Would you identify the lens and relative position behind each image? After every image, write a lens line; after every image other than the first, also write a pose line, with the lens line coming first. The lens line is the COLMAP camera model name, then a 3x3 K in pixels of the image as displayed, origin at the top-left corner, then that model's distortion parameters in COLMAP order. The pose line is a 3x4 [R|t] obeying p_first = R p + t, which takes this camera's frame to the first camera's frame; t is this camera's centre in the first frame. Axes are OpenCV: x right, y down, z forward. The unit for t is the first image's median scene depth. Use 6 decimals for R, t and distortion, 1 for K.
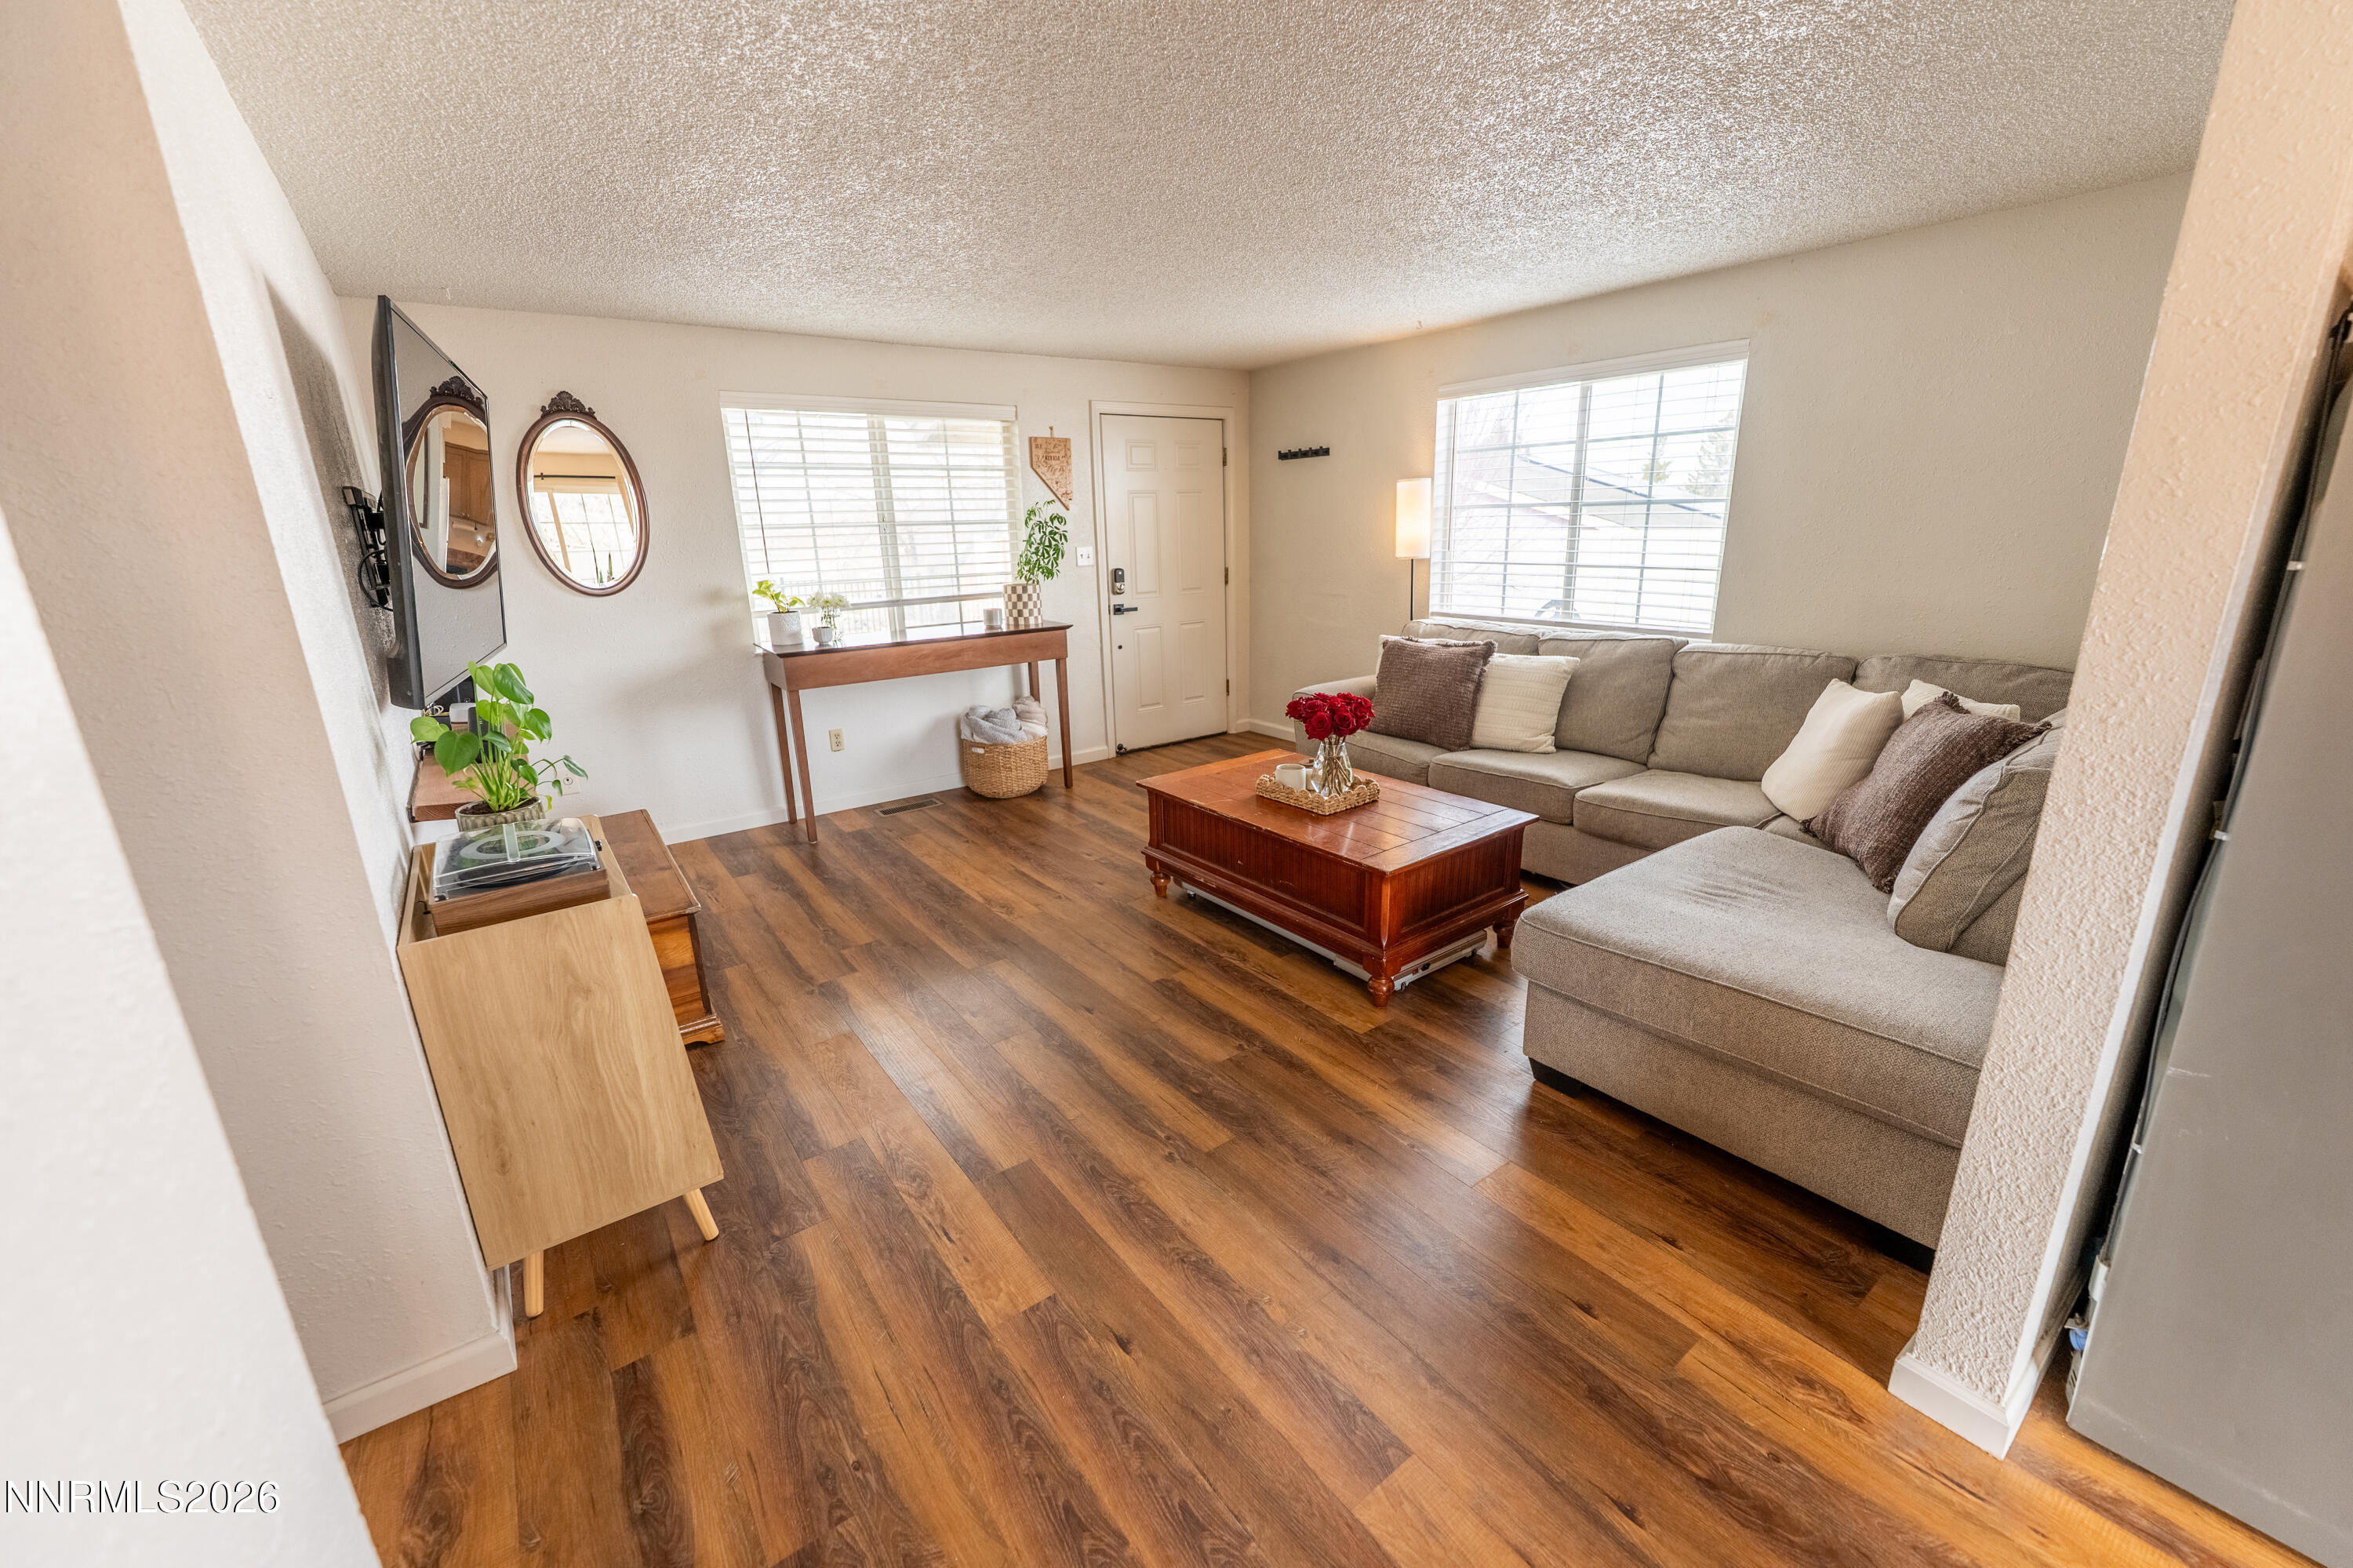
lens RADIAL K [[930.1, 0, 1179.9], [0, 930.1, 772.4], [0, 0, 1]] dist [0.000349, -0.000414]
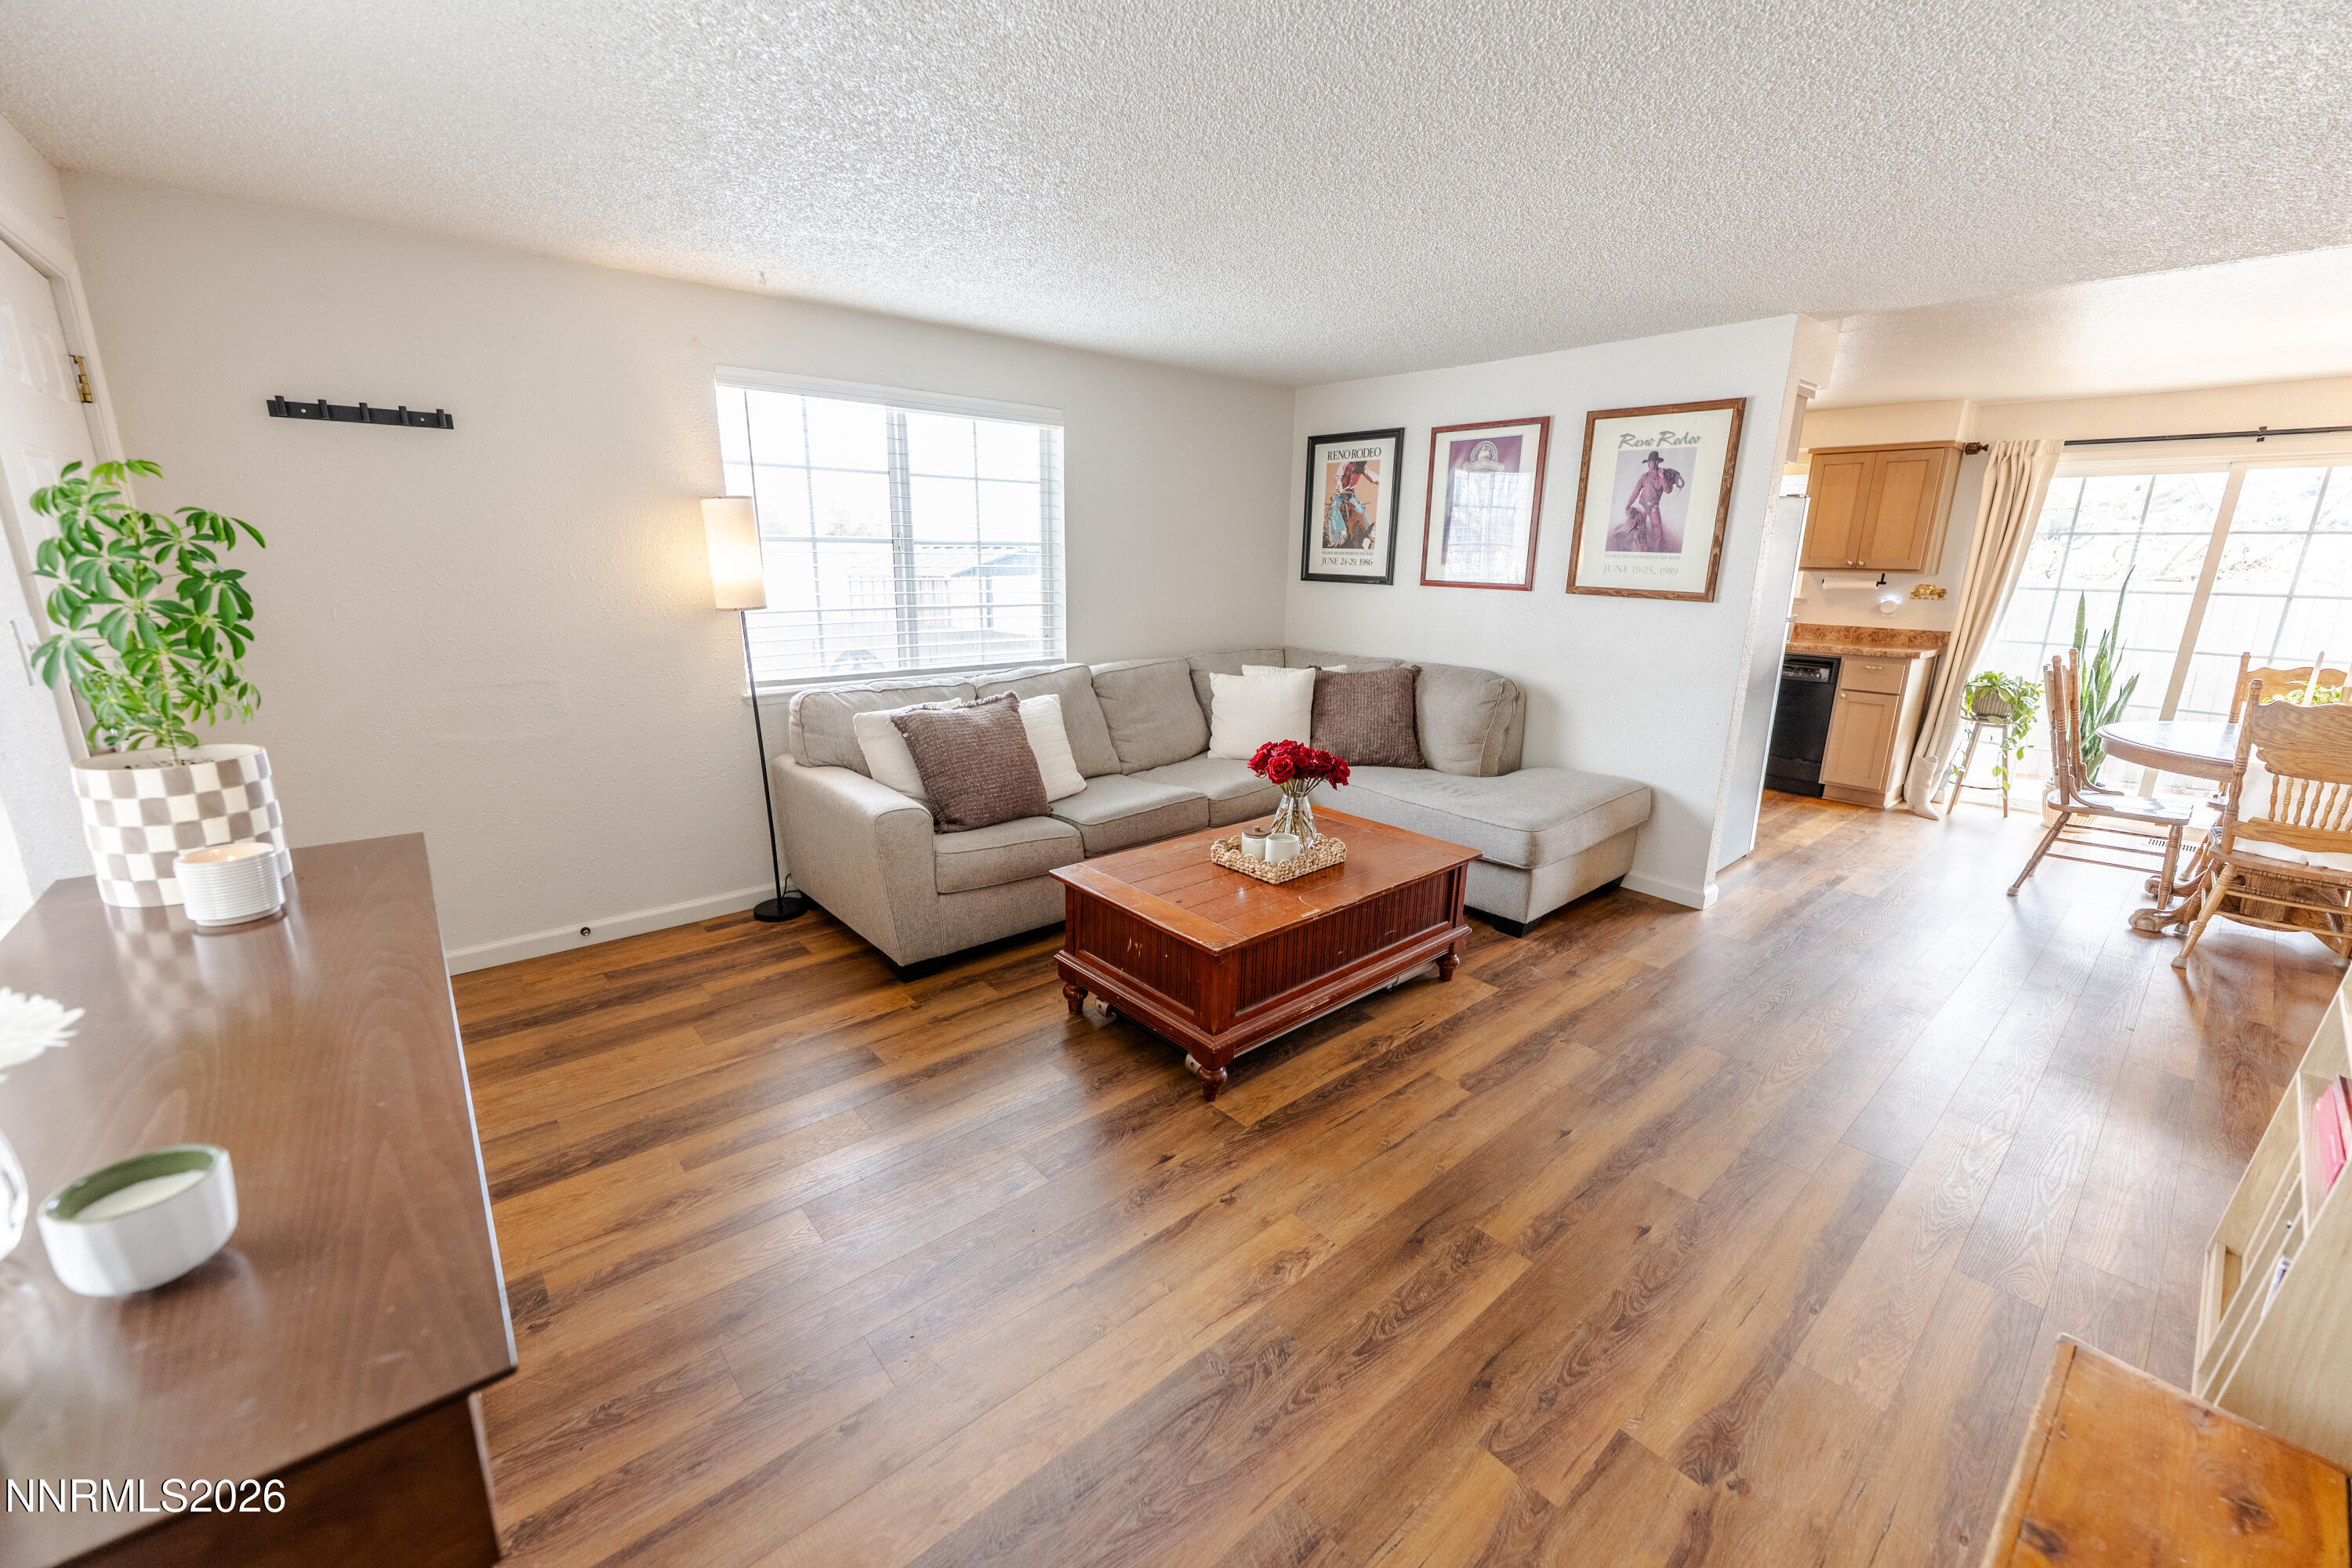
lens RADIAL K [[929.7, 0, 1171.9], [0, 929.7, 778.2], [0, 0, 1]] dist [0.000349, -0.000414]
pose [[-0.069533, -0.213001, 0.974575, -0.594123], [0.252165, 0.941460, 0.223755, -0.232778], [-0.965183, 0.261312, -0.011751, 0.917566]]
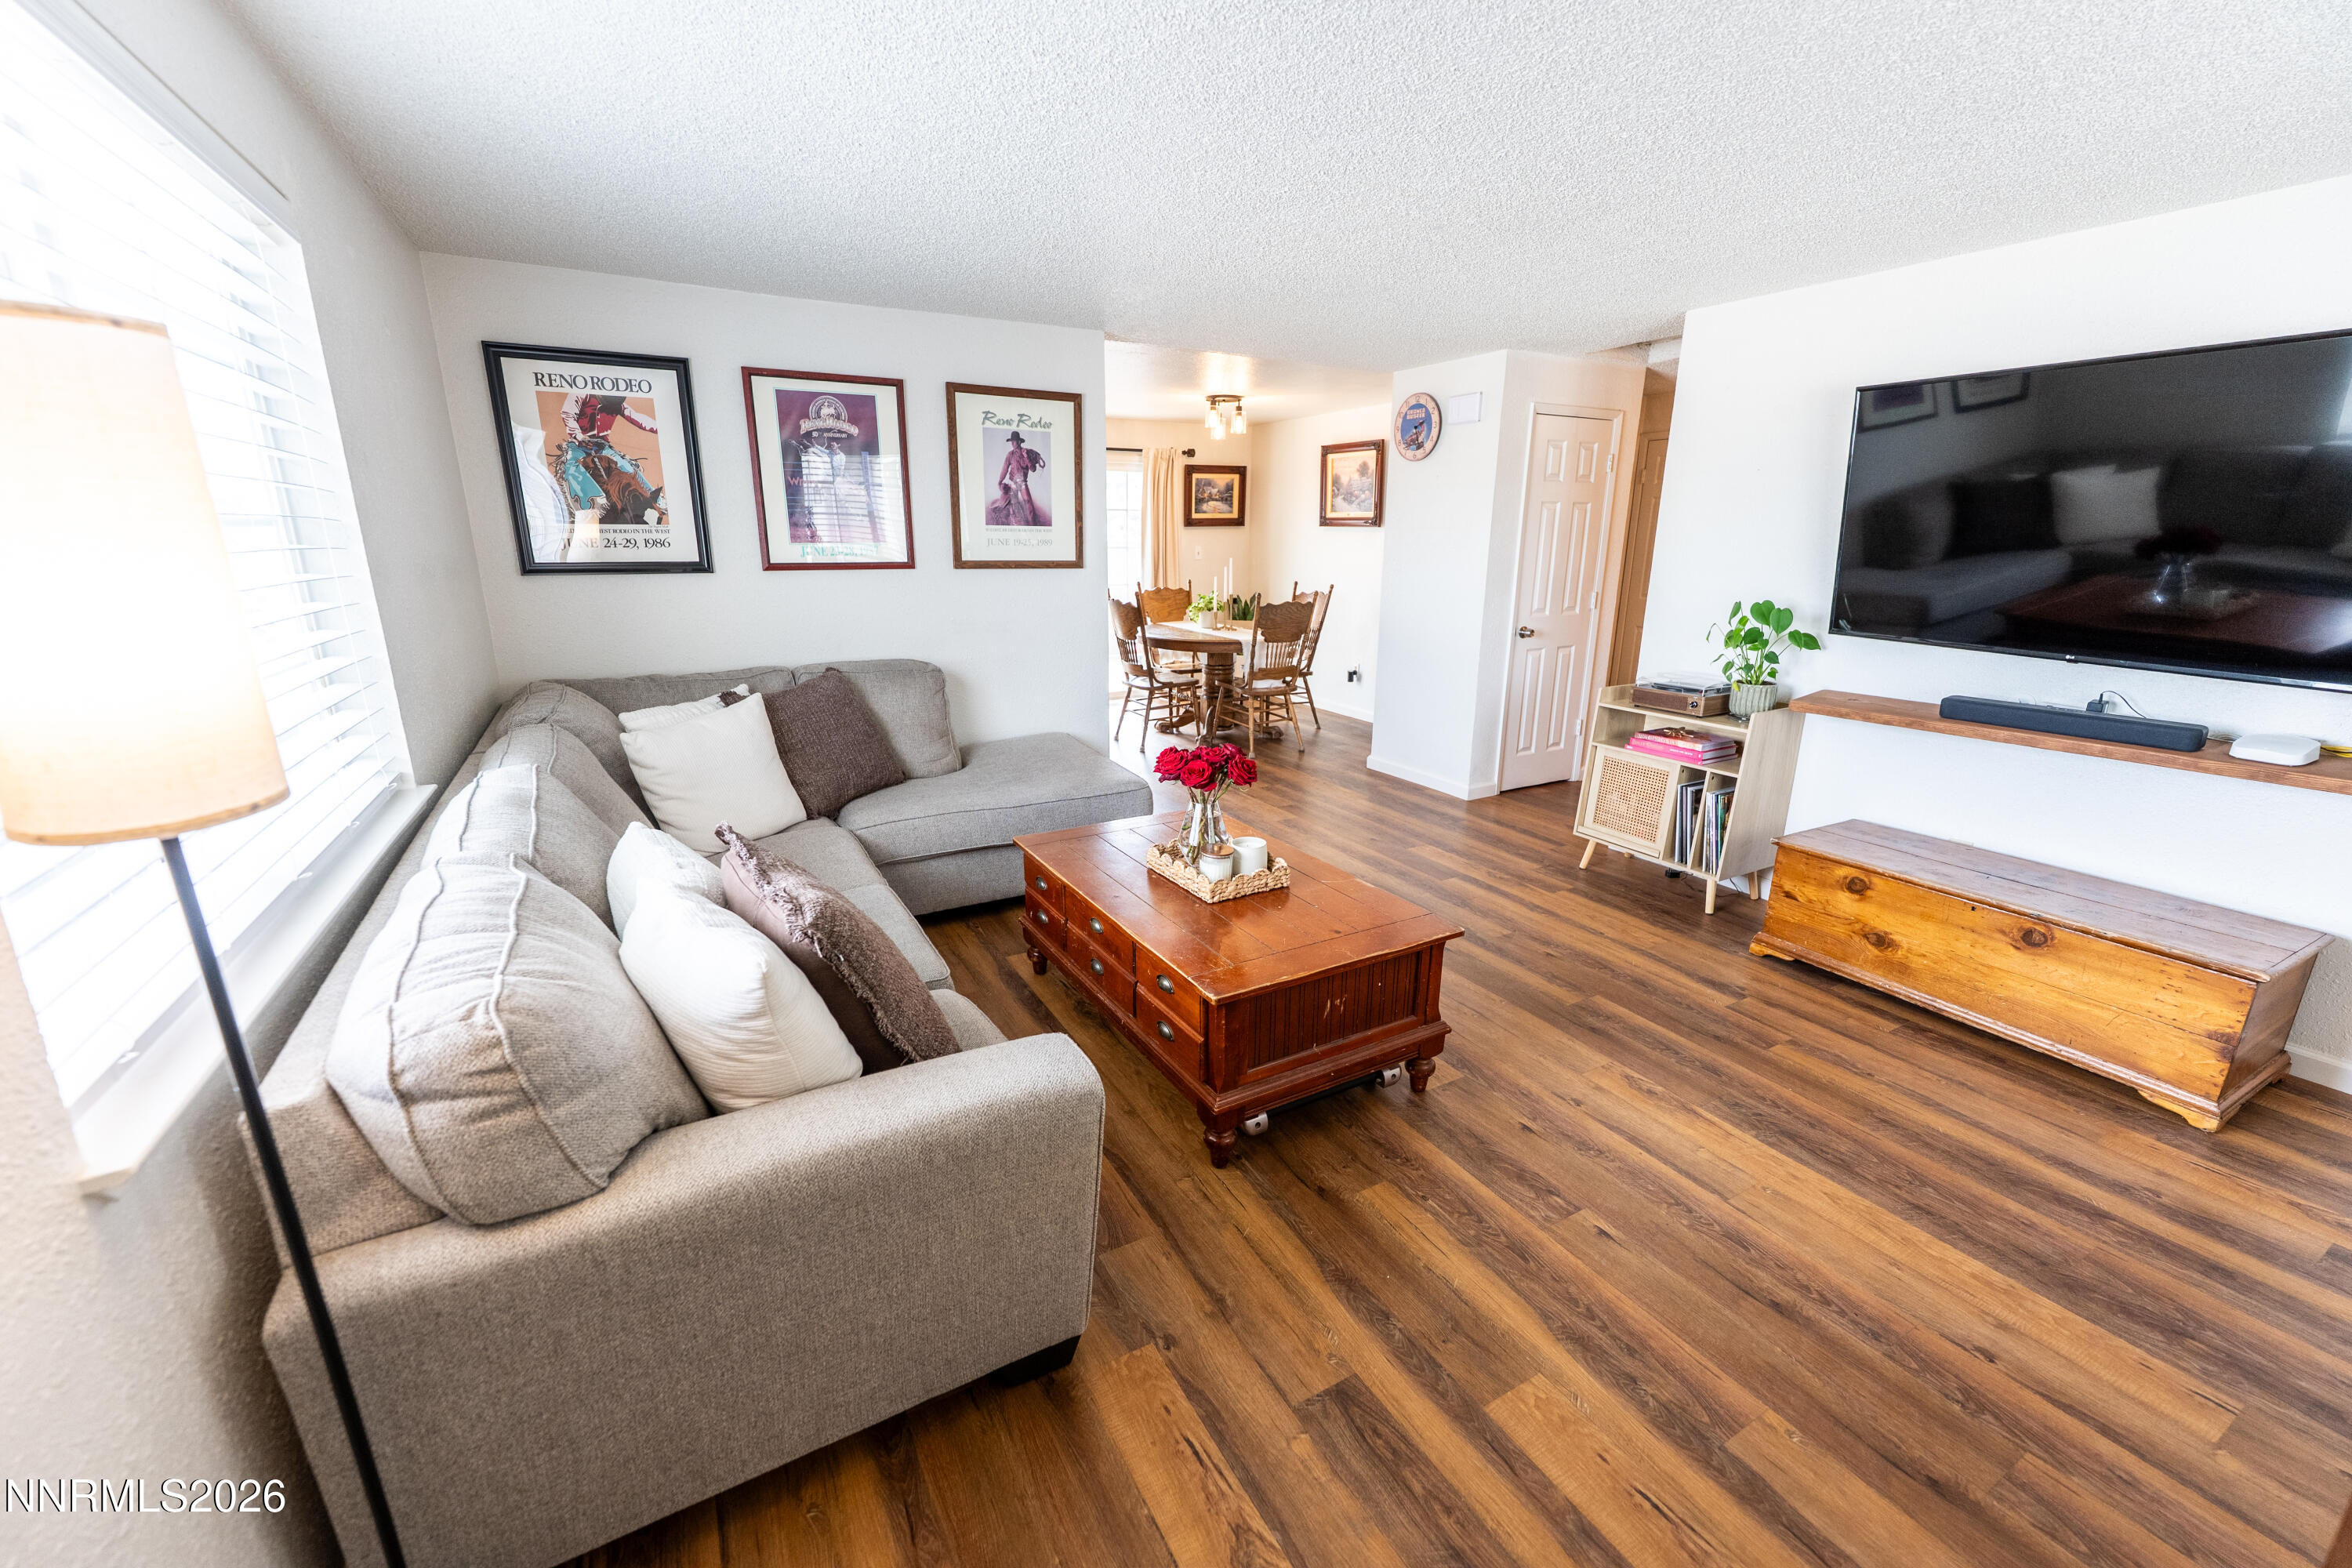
lens RADIAL K [[929.7, 0, 1175.5], [0, 929.7, 784.7], [0, 0, 1]] dist [0.000349, -0.000414]
pose [[-0.990805, -0.012233, 0.134743, 0.062119], [0.058133, 0.860794, 0.505622, -0.385229], [-0.122172, 0.508806, -0.852168, 1.398000]]
